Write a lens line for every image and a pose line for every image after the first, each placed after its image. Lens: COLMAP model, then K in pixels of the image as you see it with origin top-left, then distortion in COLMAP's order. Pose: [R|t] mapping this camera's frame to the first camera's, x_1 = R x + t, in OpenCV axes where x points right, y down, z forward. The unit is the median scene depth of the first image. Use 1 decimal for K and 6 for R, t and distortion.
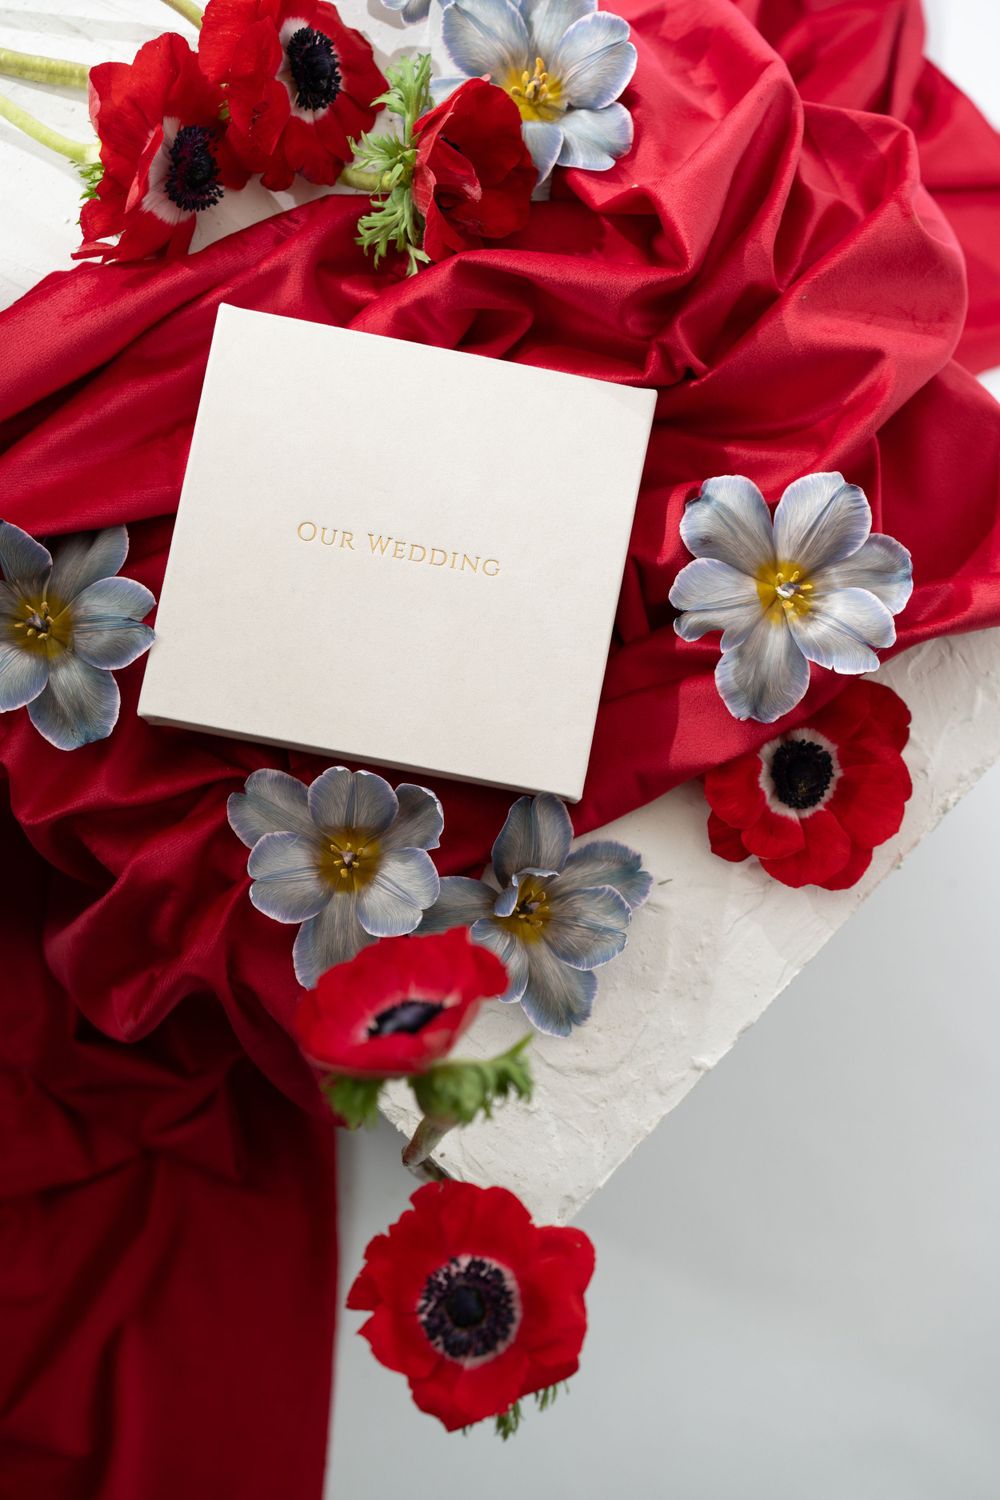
lens RADIAL K [[2313.8, 0, 500.0], [0, 2313.8, 750.0], [0, 0, 1]] dist [0.022452, -0.026429]
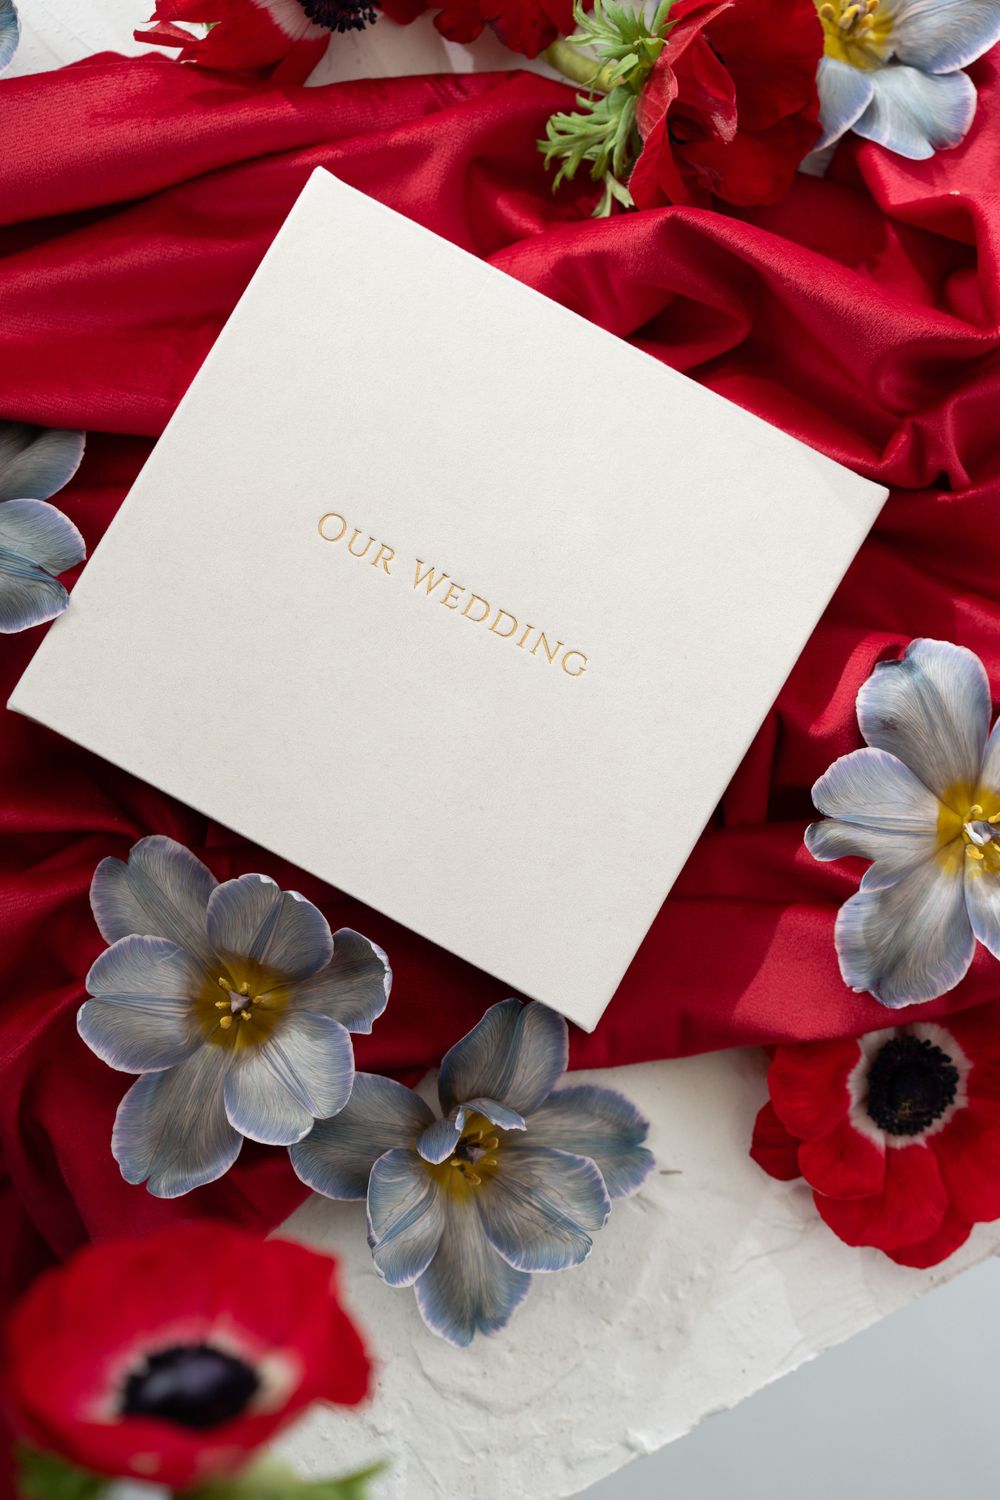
lens RADIAL K [[2313.8, 0, 500.0], [0, 2313.8, 750.0], [0, 0, 1]] dist [0.022452, -0.026429]
pose [[0.948783, 0.315516, -0.016158, -0.005329], [-0.315454, 0.948920, 0.006335, -0.051409], [0.017331, -0.000914, 0.999849, 0.319657]]
